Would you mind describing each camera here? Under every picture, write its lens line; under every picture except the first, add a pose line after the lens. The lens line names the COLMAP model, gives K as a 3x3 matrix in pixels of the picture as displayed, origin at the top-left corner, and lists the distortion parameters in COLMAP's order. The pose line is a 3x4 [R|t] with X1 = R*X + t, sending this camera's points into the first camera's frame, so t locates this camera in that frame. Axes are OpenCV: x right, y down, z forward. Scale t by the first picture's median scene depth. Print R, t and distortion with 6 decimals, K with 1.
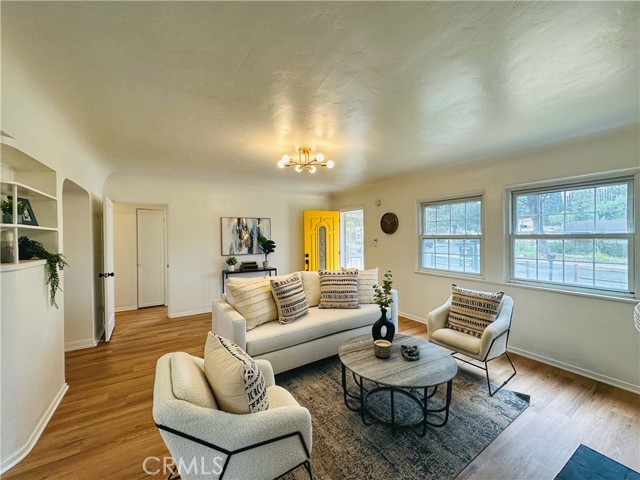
lens RADIAL K [[256.6, 0, 317.2], [0, 256.6, 238.4], [0, 0, 1]] dist [0.000379, -0.000340]
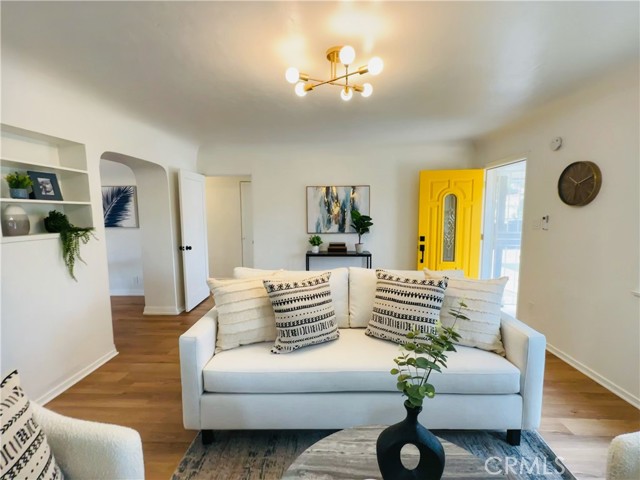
lens RADIAL K [[279.7, 0, 321.5], [0, 279.7, 238.3], [0, 0, 1]] dist [0.001278, -0.000626]
pose [[0.830511, 0.058859, -0.553883, 0.167460], [-0.006137, 0.995308, 0.096566, -0.004542], [0.556968, -0.076800, 0.826975, 0.274395]]
